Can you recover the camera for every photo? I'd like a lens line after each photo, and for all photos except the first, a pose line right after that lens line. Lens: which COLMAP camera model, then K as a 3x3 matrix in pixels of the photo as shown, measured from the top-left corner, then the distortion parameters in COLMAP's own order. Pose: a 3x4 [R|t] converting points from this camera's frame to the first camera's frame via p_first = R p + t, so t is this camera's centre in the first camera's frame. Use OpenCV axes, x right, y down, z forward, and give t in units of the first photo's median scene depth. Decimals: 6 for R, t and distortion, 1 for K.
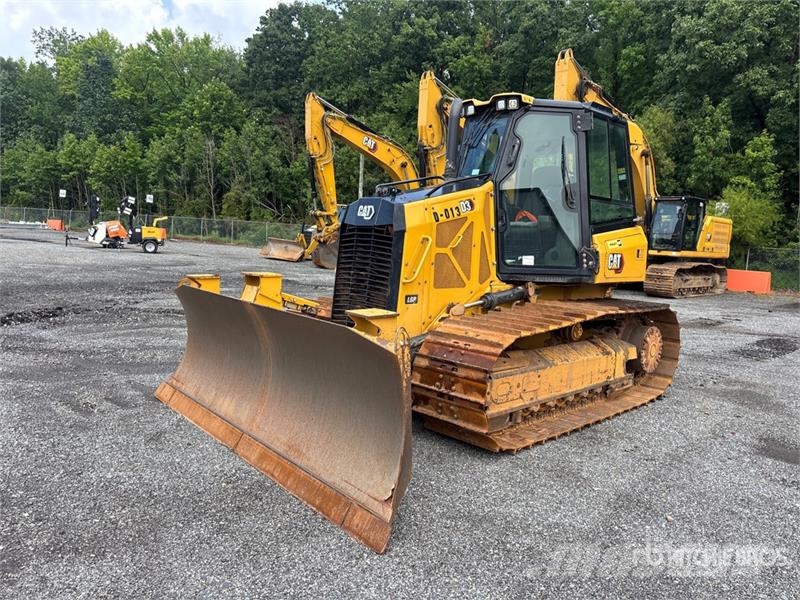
lens RADIAL K [[605.1, 0, 384.2], [0, 605.1, 301.9], [0, 0, 1]] dist [0.042162, -0.054485]
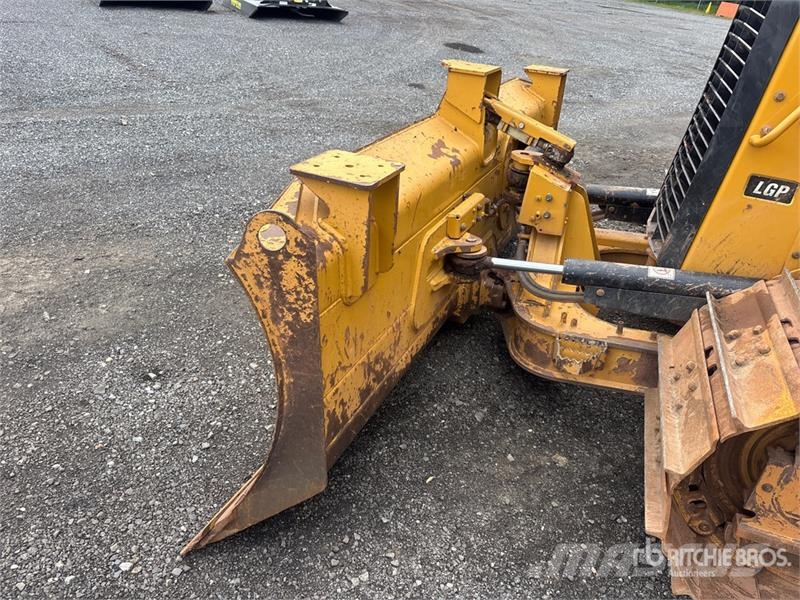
lens RADIAL K [[605.1, 0, 405.0], [0, 605.1, 296.3], [0, 0, 1]] dist [0.042162, -0.054485]
pose [[0.457968, 0.439826, -0.772540, 0.243837], [-0.167201, 0.896137, 0.411074, -0.058091], [0.873103, -0.059090, 0.483942, 0.495065]]
